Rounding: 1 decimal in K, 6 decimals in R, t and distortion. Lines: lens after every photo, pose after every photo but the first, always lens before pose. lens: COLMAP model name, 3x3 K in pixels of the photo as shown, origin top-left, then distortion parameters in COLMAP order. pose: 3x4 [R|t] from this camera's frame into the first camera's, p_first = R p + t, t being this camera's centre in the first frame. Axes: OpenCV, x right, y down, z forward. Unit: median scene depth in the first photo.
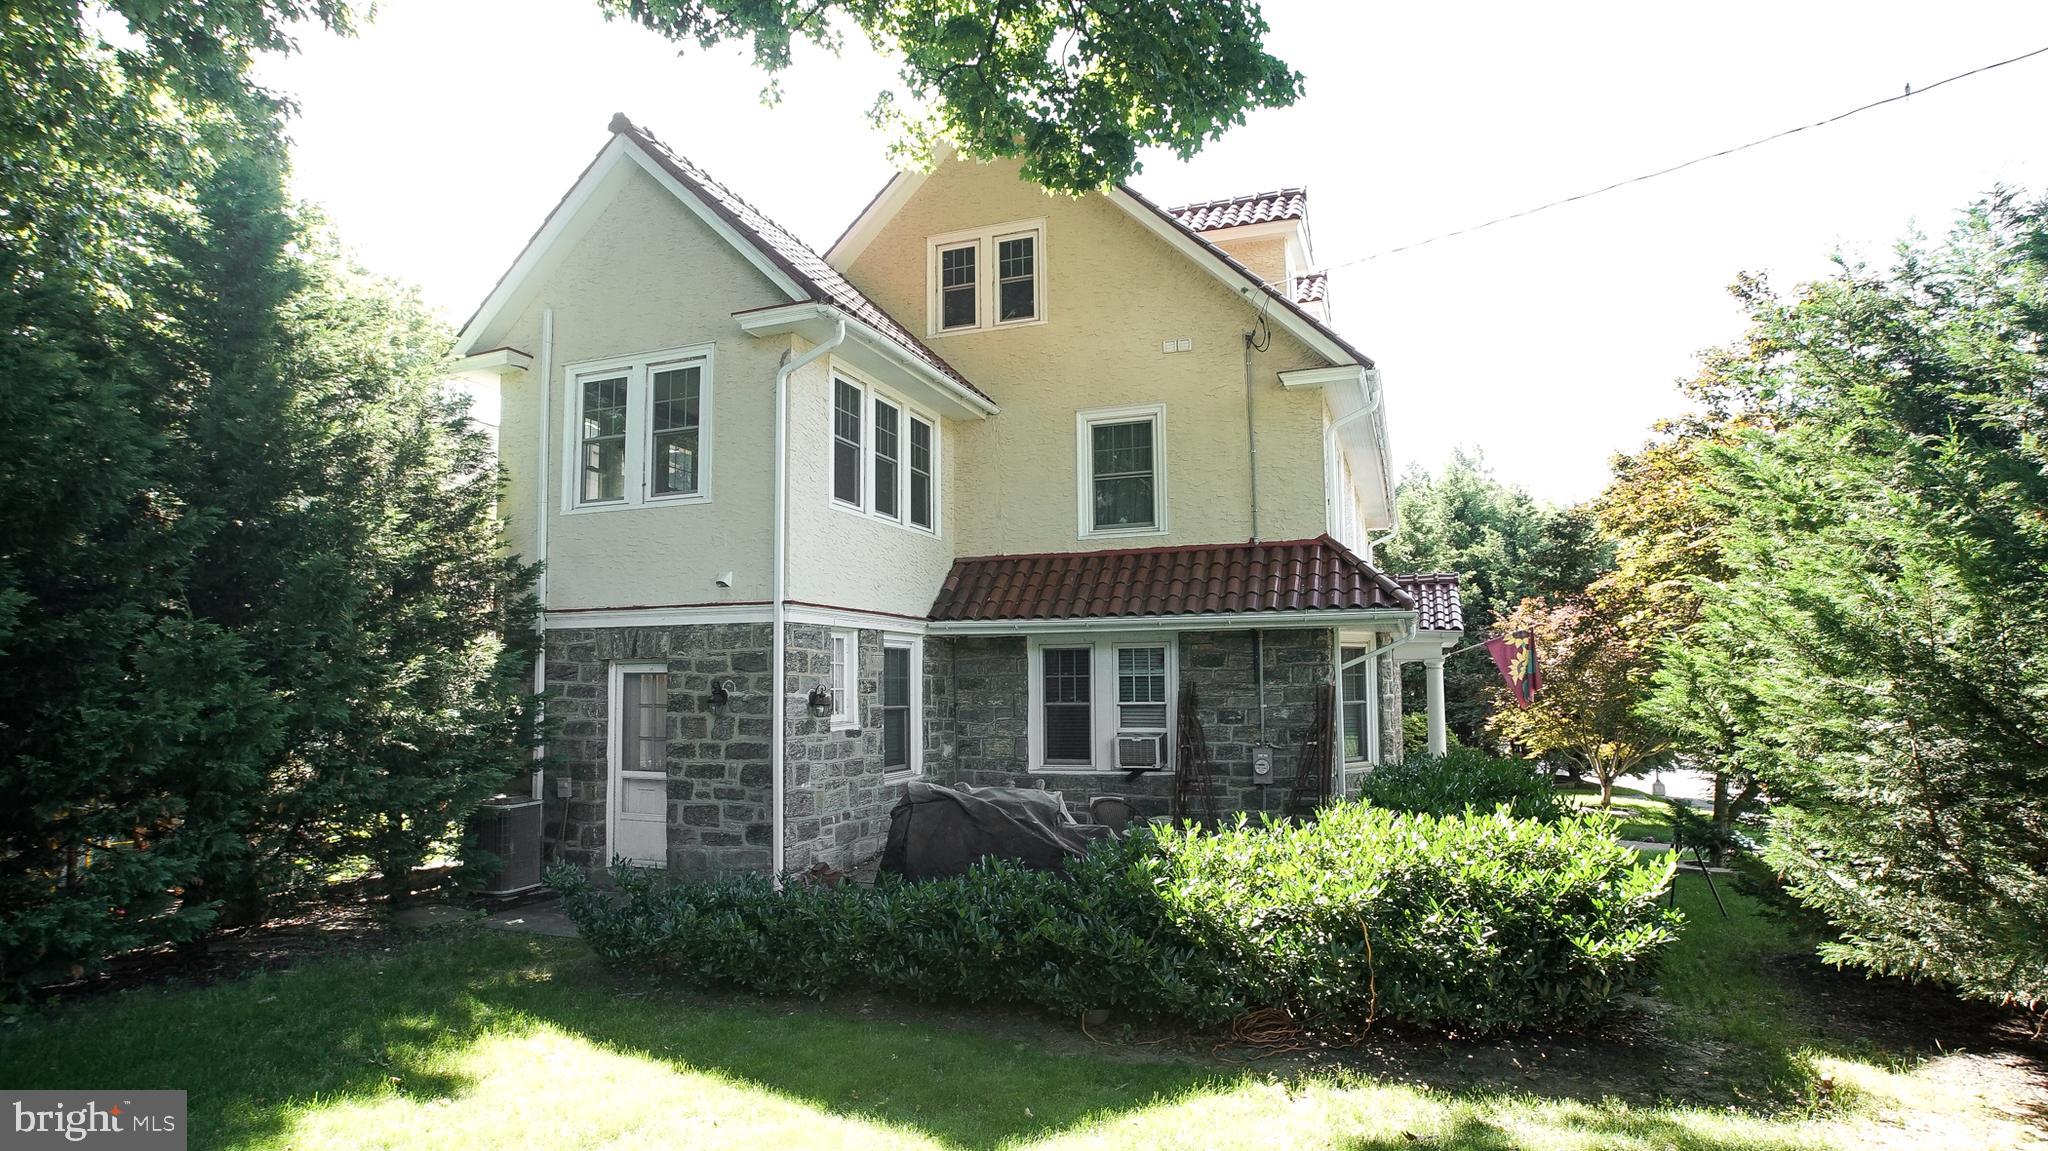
lens RADIAL K [[1091.3, 0, 1024.1], [0, 1091.3, 605.6], [0, 0, 1]] dist [-0.086500, 0.041845]
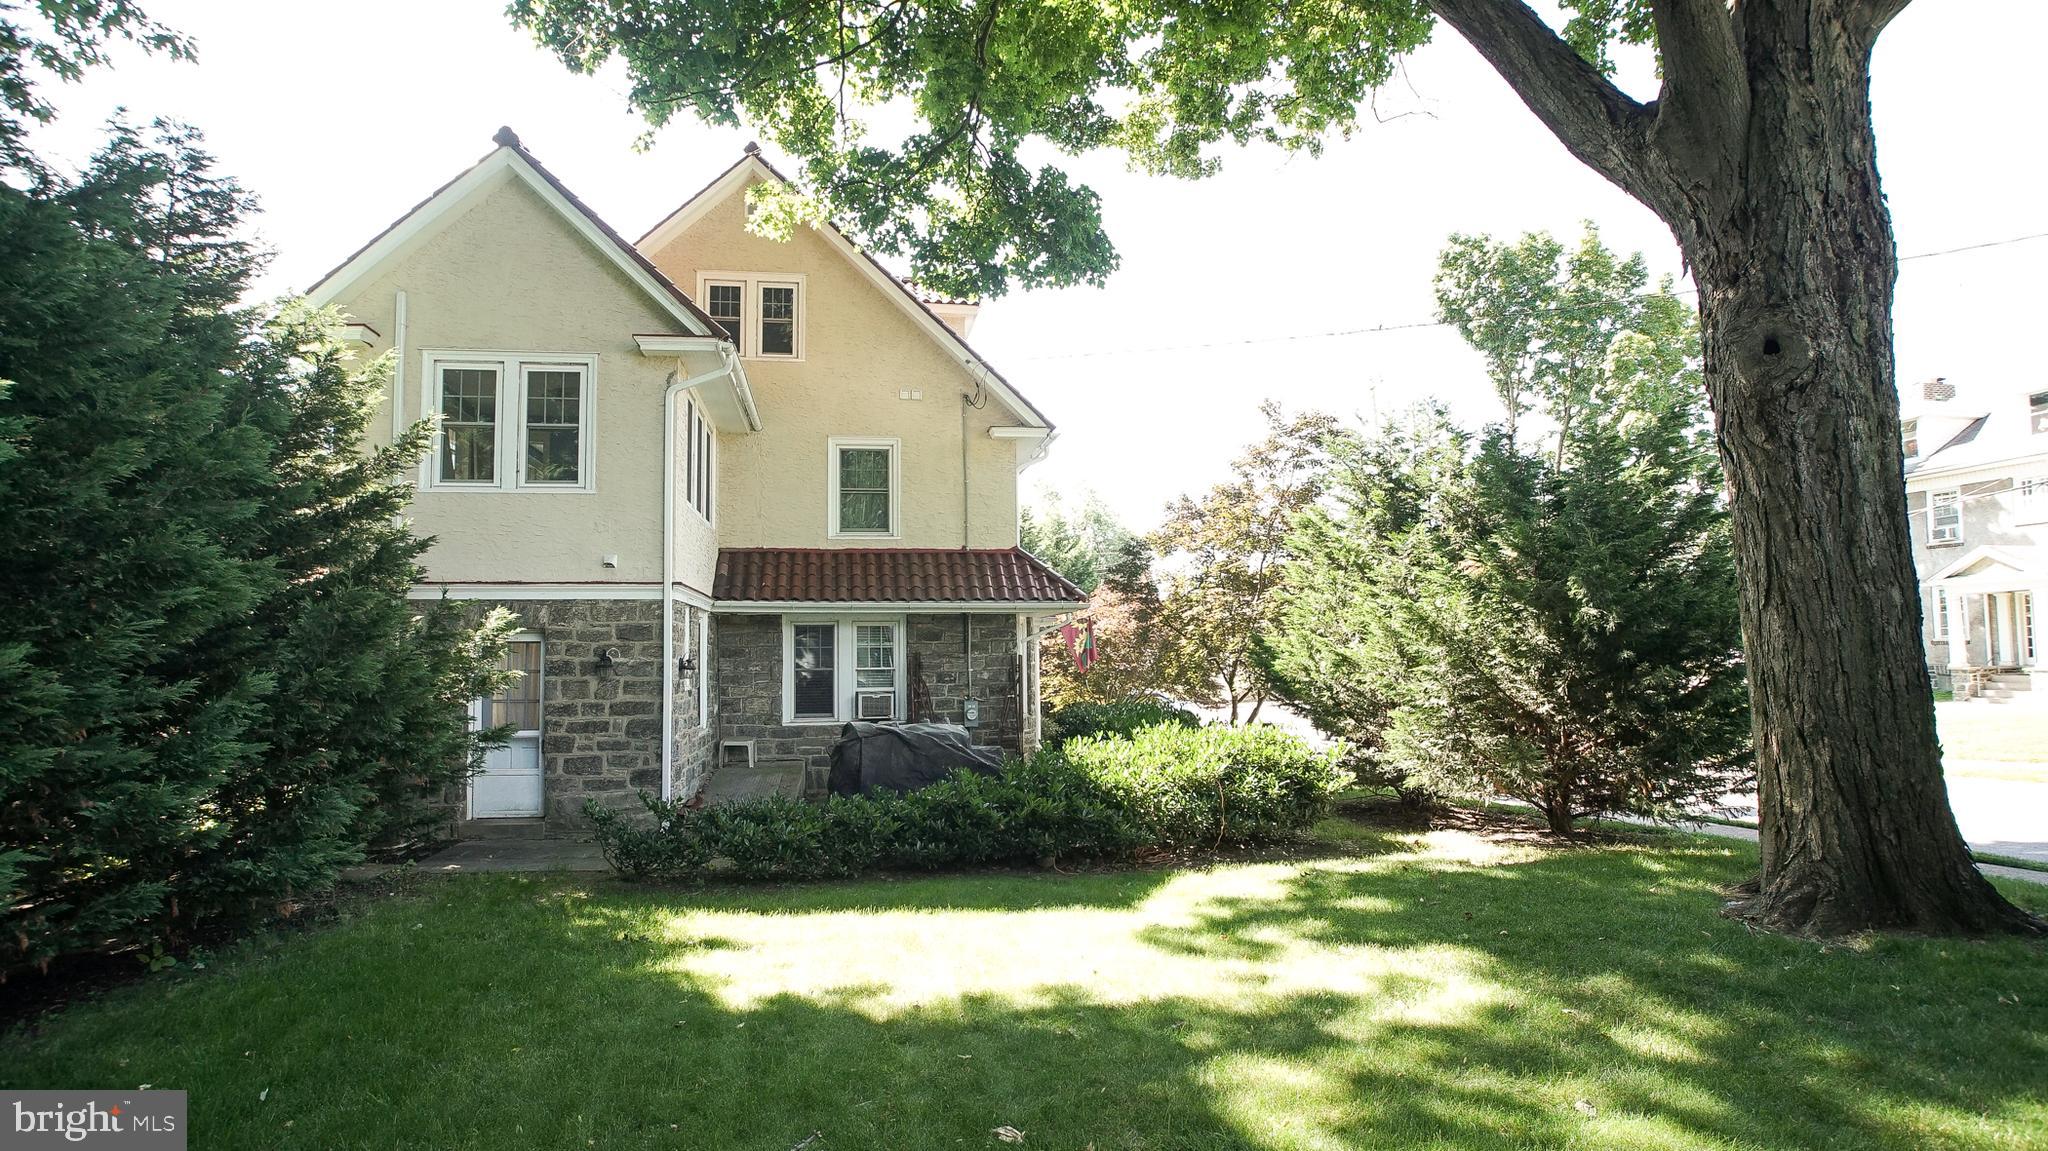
lens RADIAL K [[994.0, 0, 1013.2], [0, 994.0, 608.5], [0, 0, 1]] dist [-0.070950, 0.028972]
pose [[0.867707, 0.023777, 0.496507, -0.357435], [-0.033082, 0.999403, 0.009955, 0.001254], [-0.495974, -0.025064, 0.867975, -0.108662]]
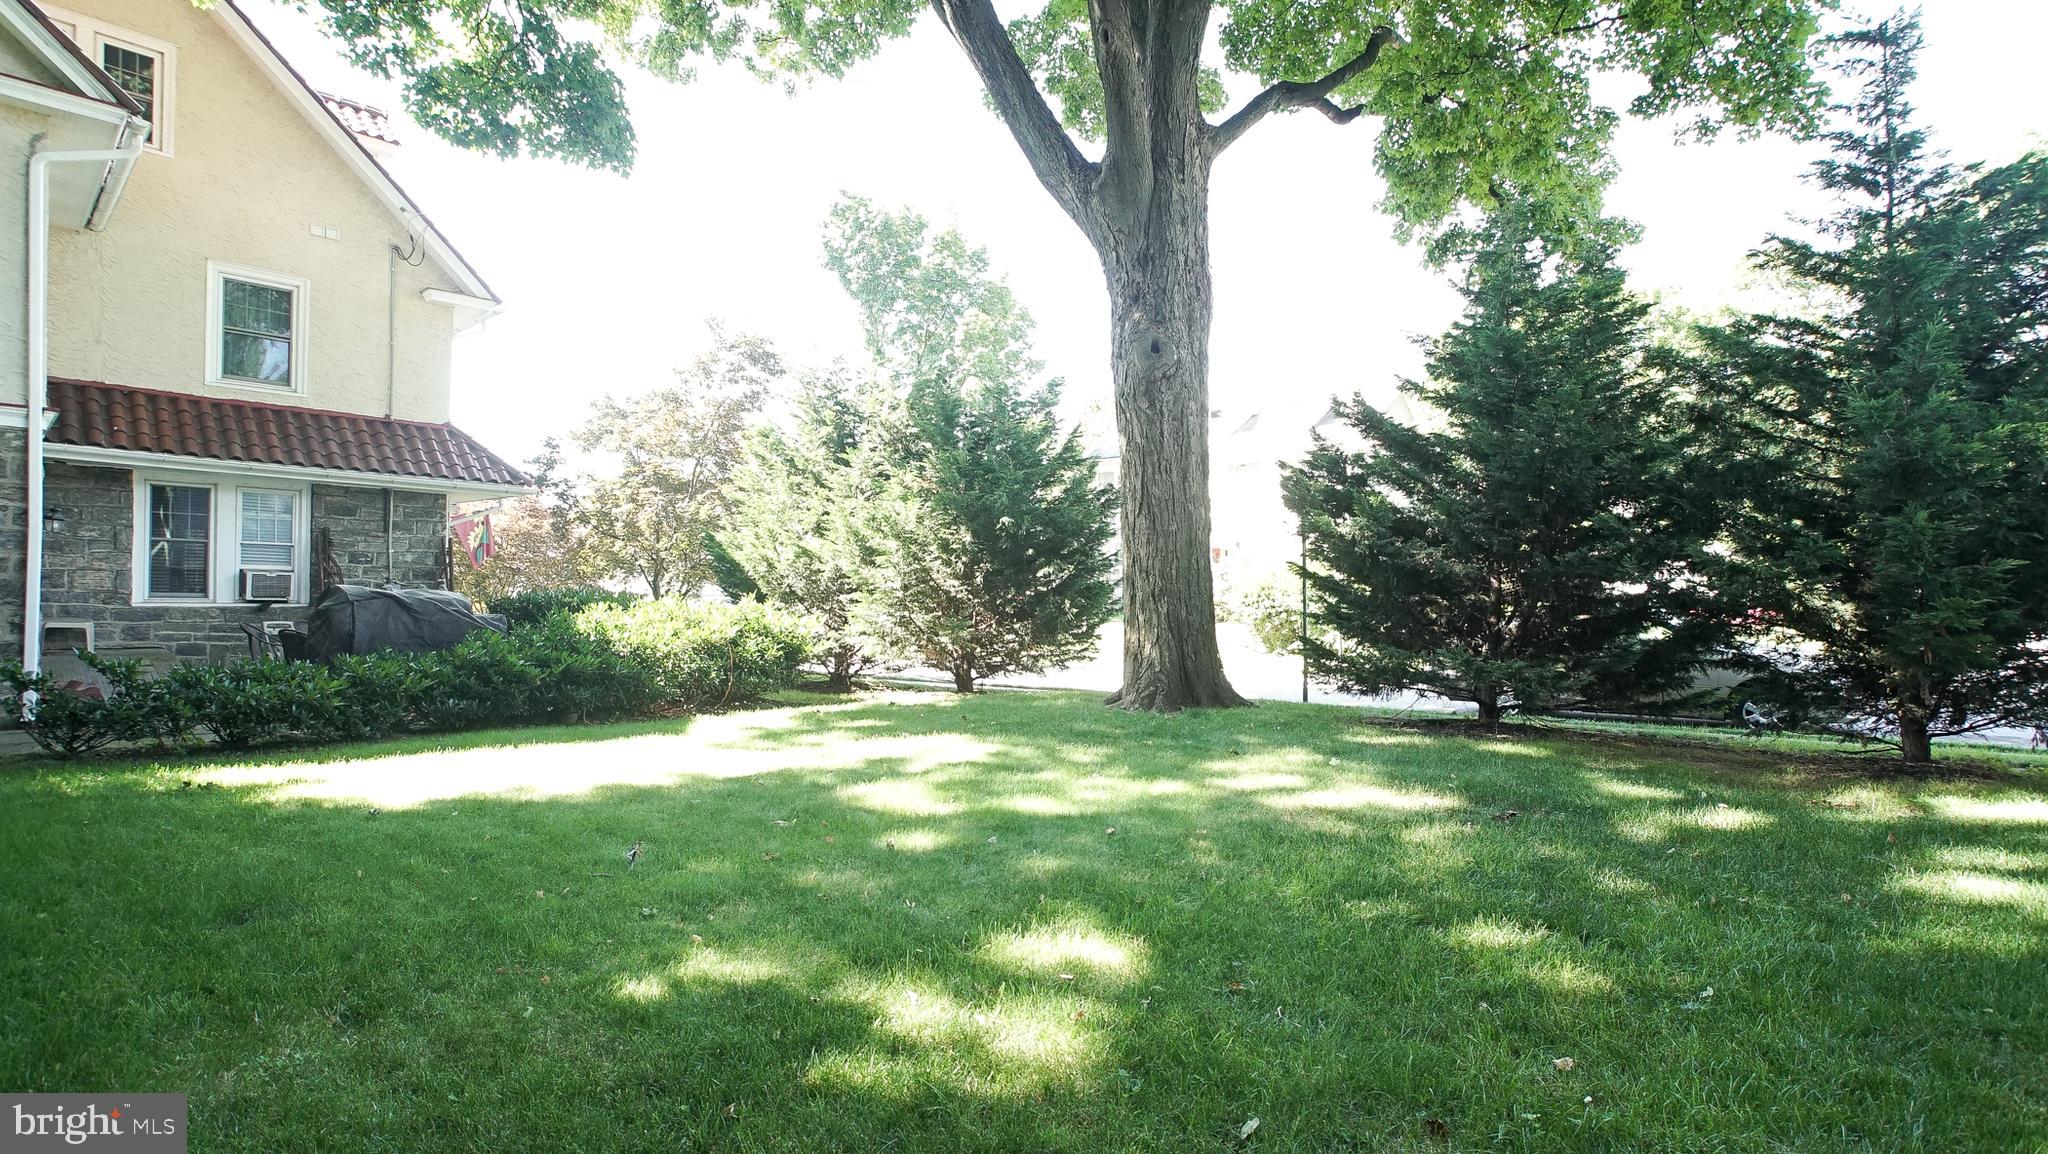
lens RADIAL K [[994.0, 0, 1013.2], [0, 994.0, 610.0], [0, 0, 1]] dist [-0.070950, 0.028972]
pose [[0.394306, -0.000461, 0.918979, -0.528332], [-0.100945, 0.993927, 0.043811, 0.039231], [-0.913418, -0.110042, 0.391865, -0.101143]]
